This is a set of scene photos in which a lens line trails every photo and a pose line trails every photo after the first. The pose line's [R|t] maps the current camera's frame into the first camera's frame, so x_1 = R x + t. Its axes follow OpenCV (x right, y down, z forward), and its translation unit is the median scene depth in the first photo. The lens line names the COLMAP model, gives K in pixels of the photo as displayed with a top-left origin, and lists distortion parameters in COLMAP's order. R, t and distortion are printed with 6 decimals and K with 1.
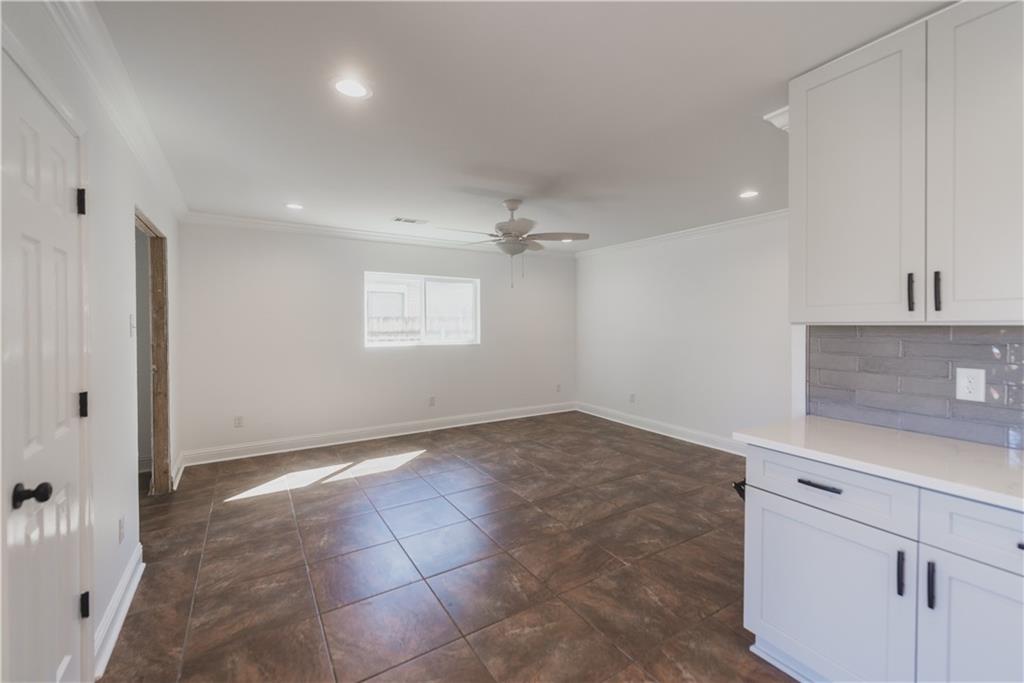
lens RADIAL K [[412.7, 0, 511.6], [0, 412.7, 330.0], [0, 0, 1]] dist [0.018450, -0.005572]
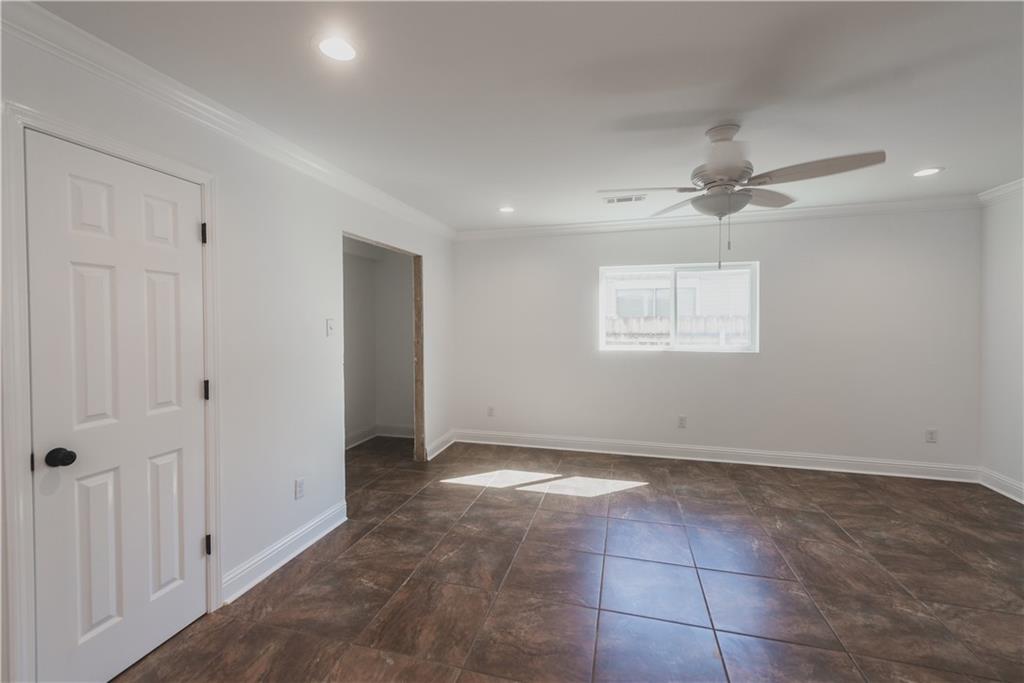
lens RADIAL K [[412.7, 0, 511.6], [0, 412.7, 330.0], [0, 0, 1]] dist [0.018450, -0.005572]
pose [[0.692446, 0.010589, -0.721392, 0.206263], [-0.008947, 0.999941, 0.006089, -0.008247], [0.721414, 0.002238, 0.692501, 0.290095]]
